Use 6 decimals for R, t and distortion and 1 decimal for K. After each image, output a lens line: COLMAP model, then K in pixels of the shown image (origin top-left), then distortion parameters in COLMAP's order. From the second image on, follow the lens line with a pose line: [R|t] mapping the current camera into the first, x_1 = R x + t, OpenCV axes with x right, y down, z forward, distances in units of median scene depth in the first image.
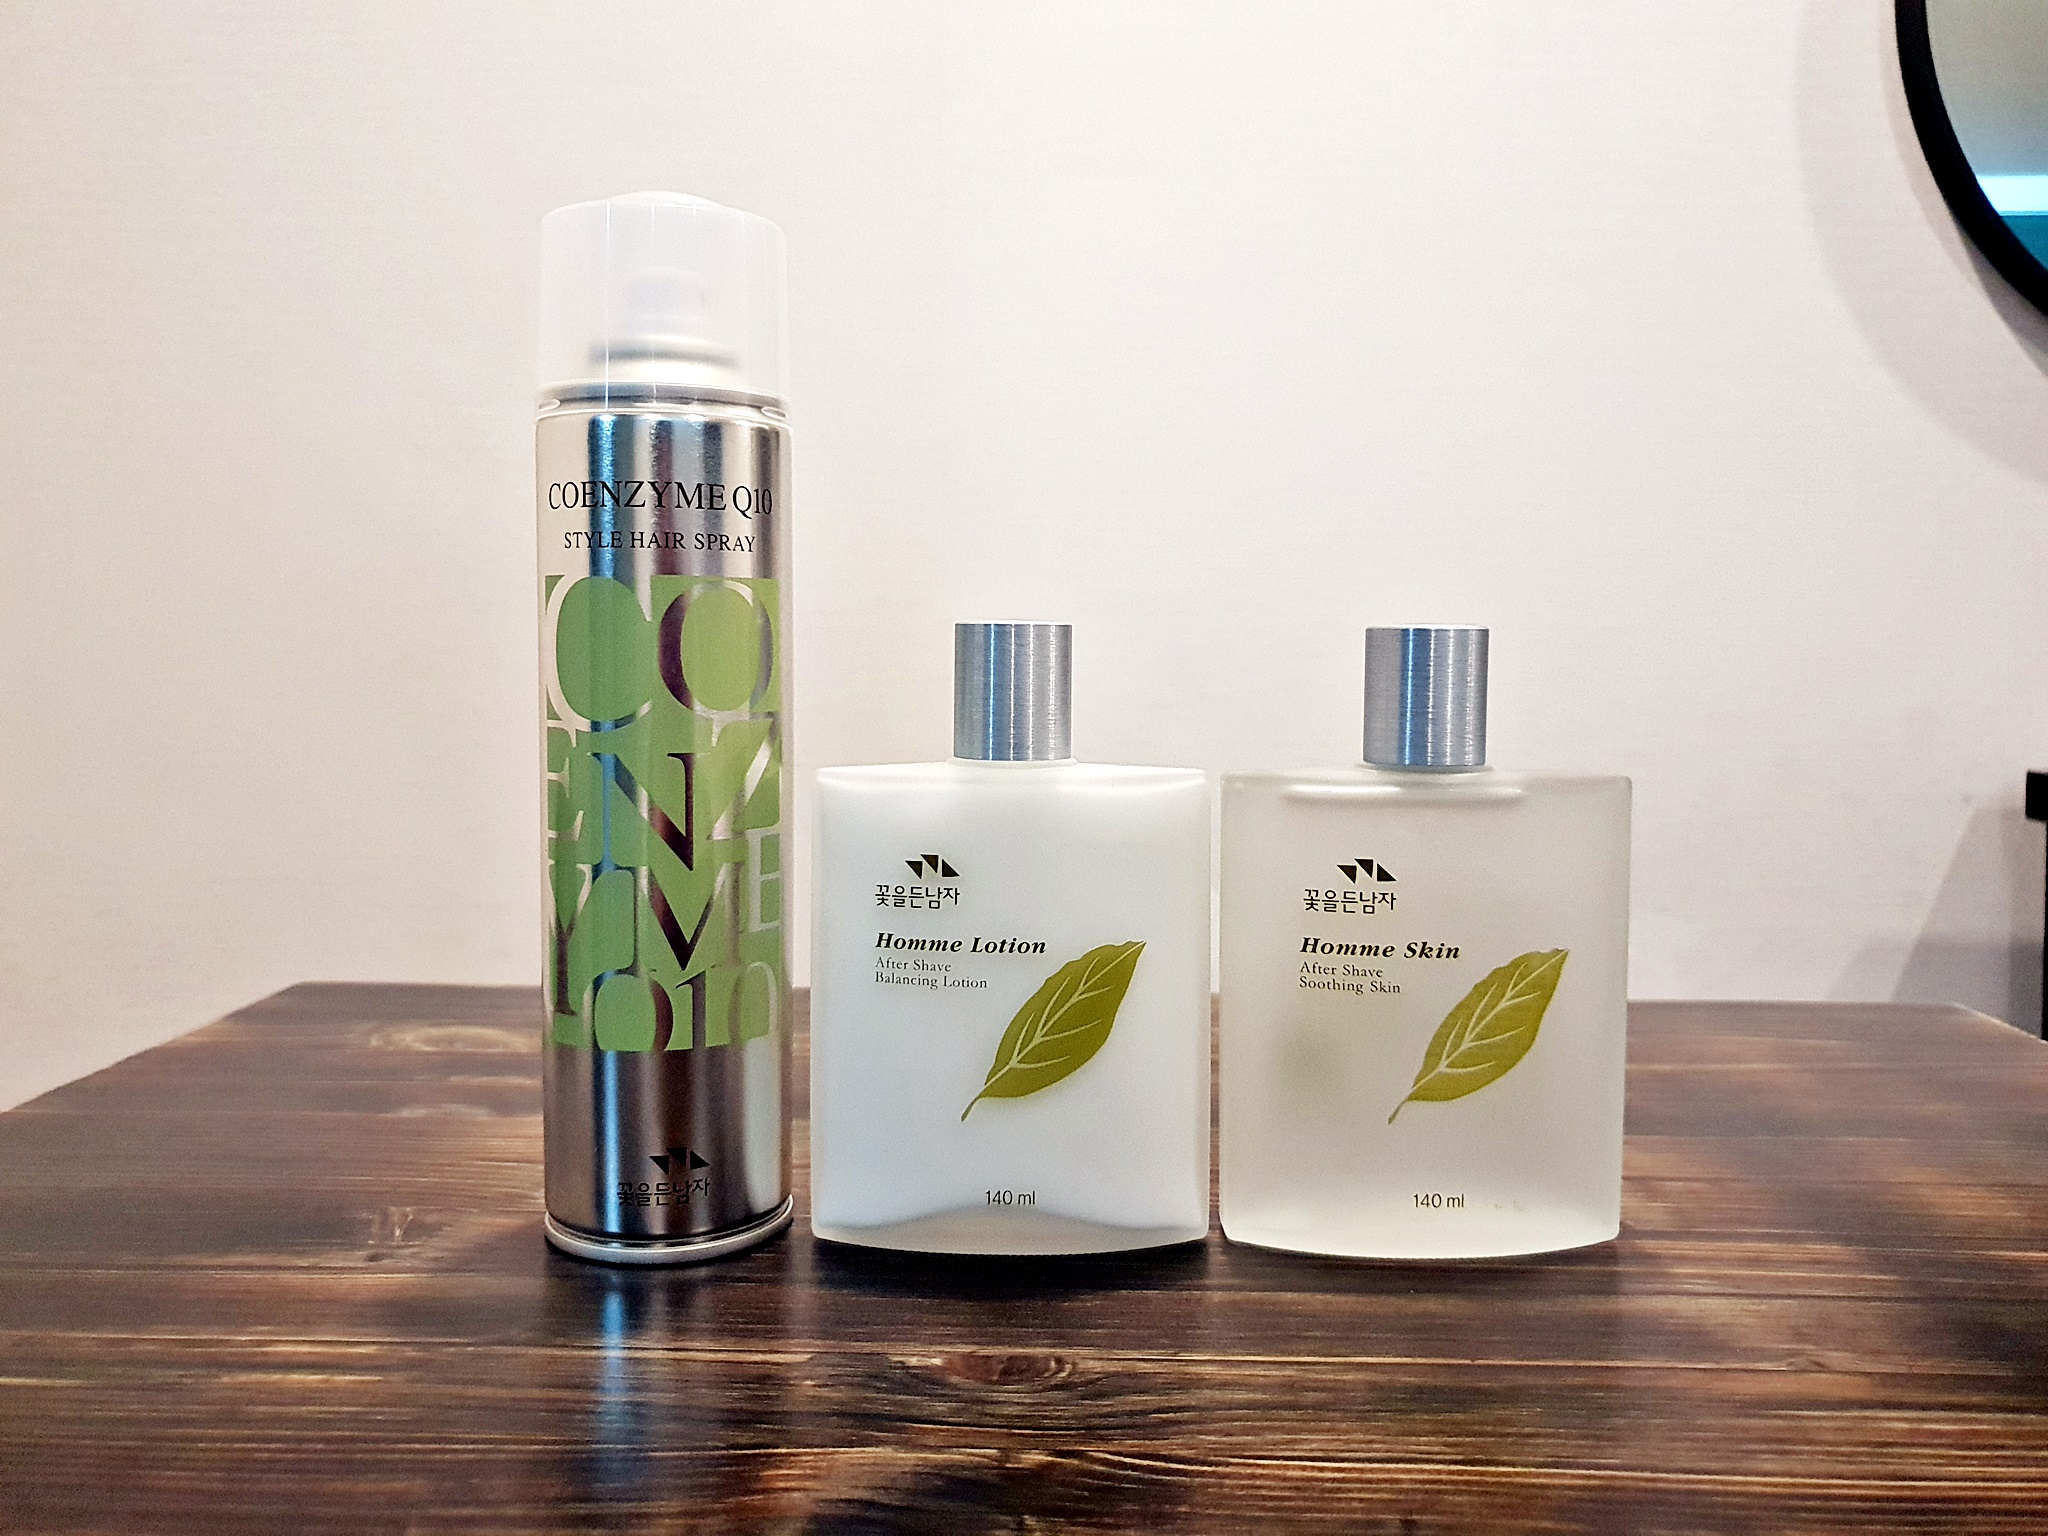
lens RADIAL K [[1550.0, 0, 1029.5], [0, 1550.0, 770.4], [0, 0, 1]] dist [-0.001374, 0.009892]
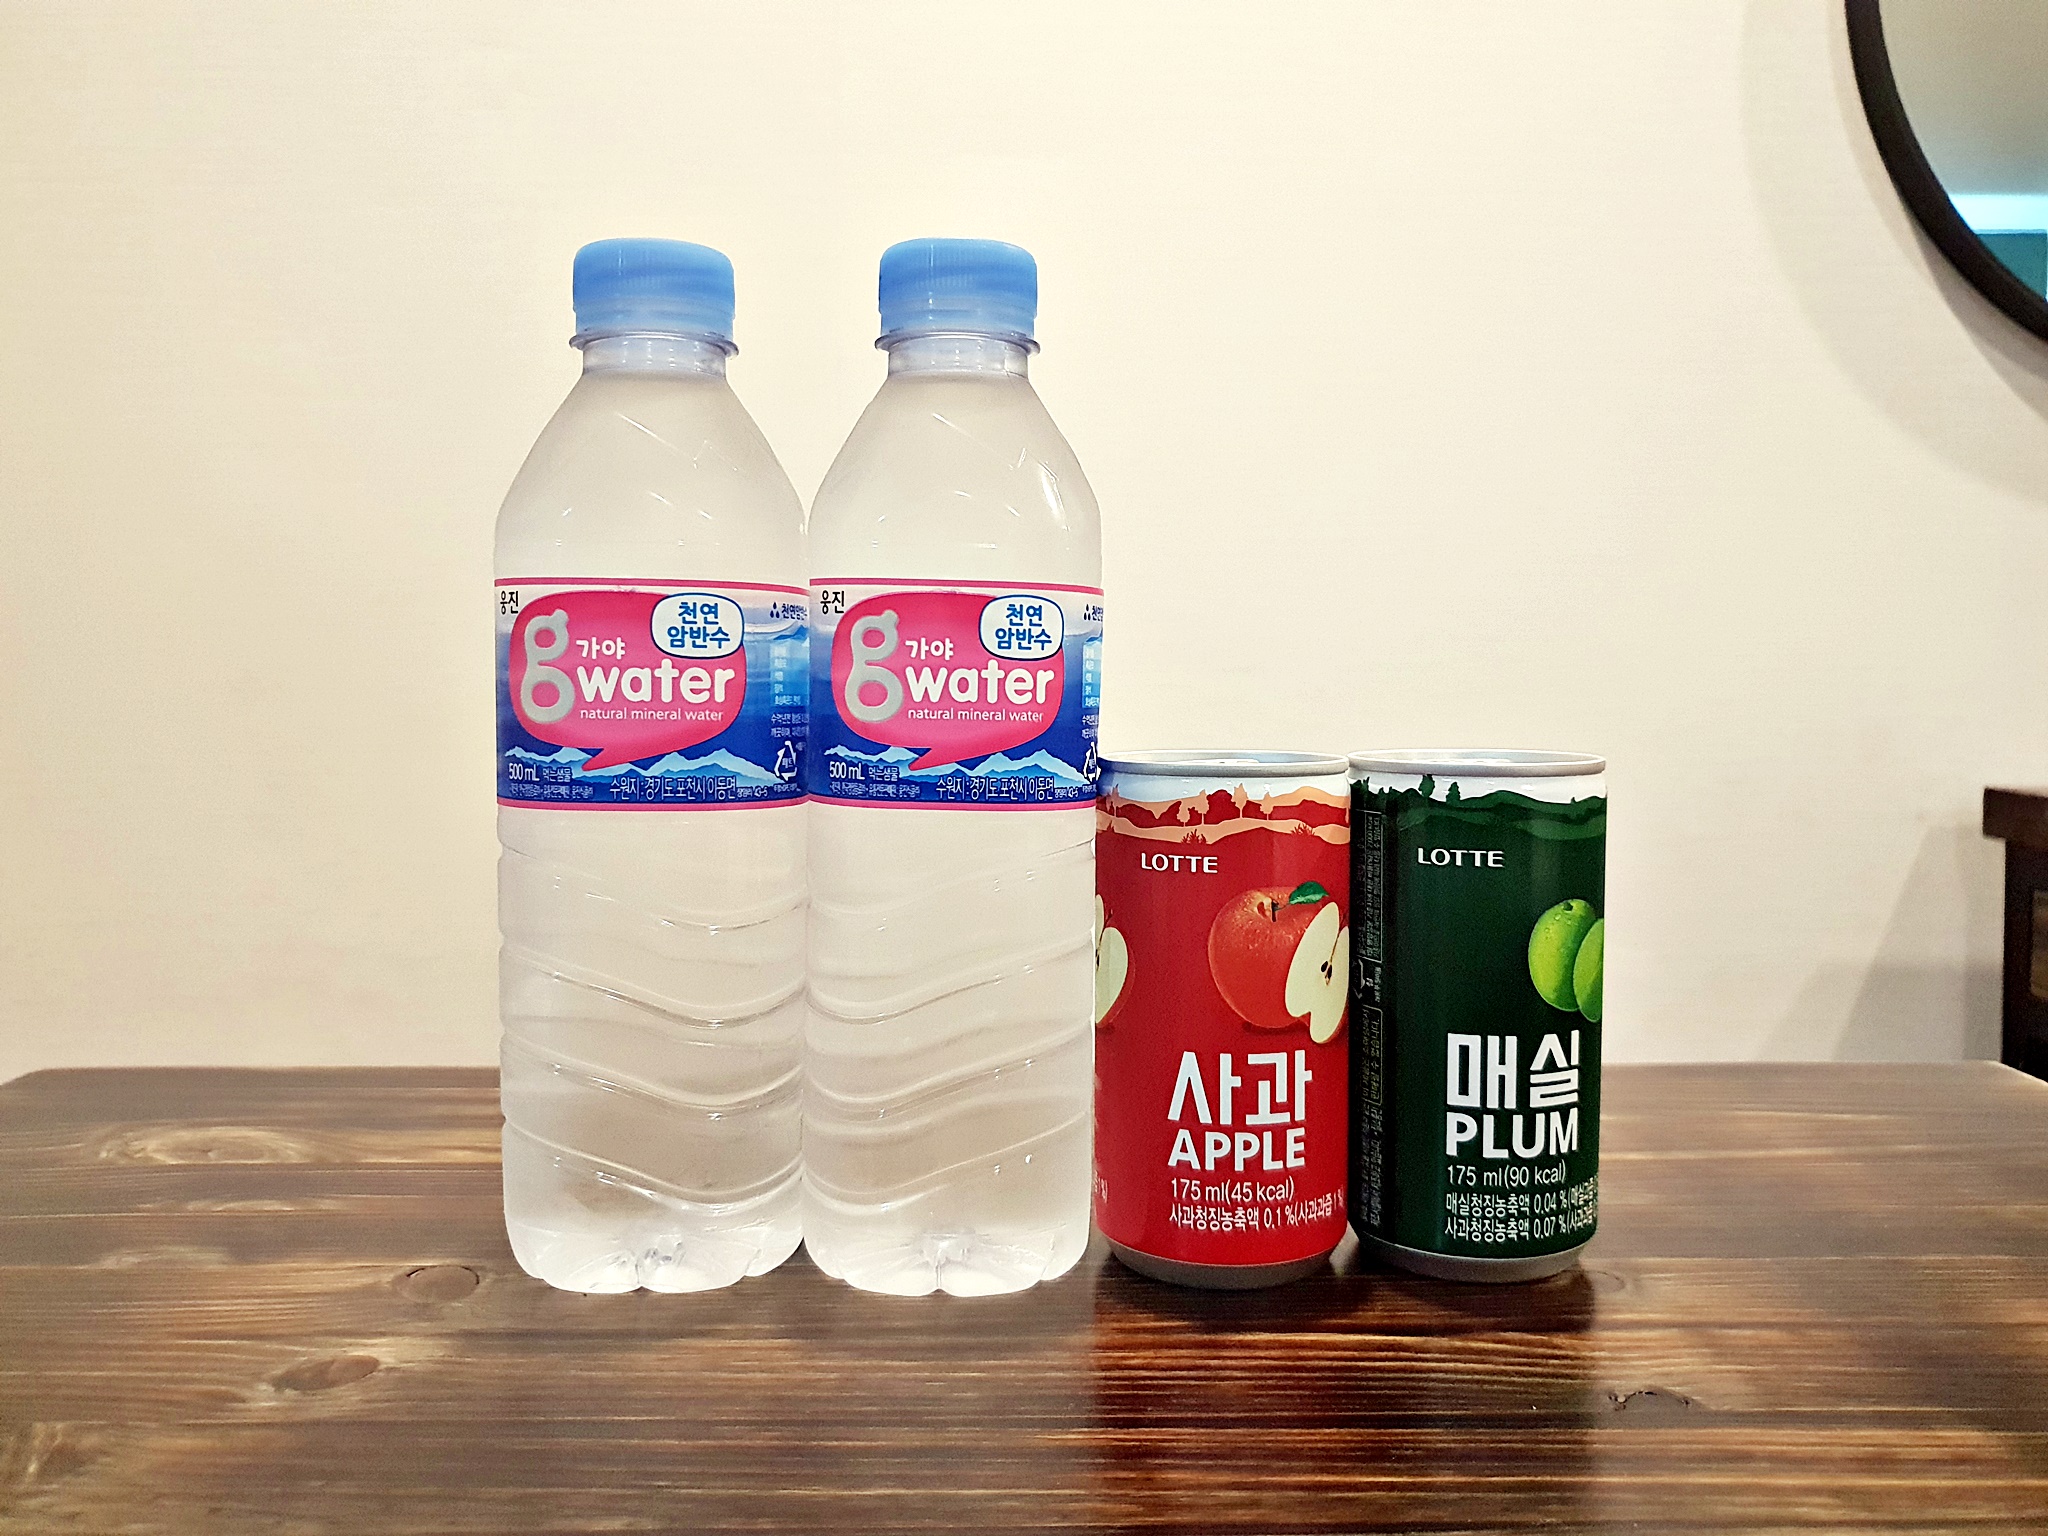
lens RADIAL K [[1550.0, 0, 1020.6], [0, 1550.0, 765.8], [0, 0, 1]] dist [-0.001374, 0.009892]
pose [[0.998846, -0.007462, 0.047455, 0.013933], [0.008156, 0.999863, -0.014434, -0.010157], [-0.047341, 0.014805, 0.998769, 0.196024]]
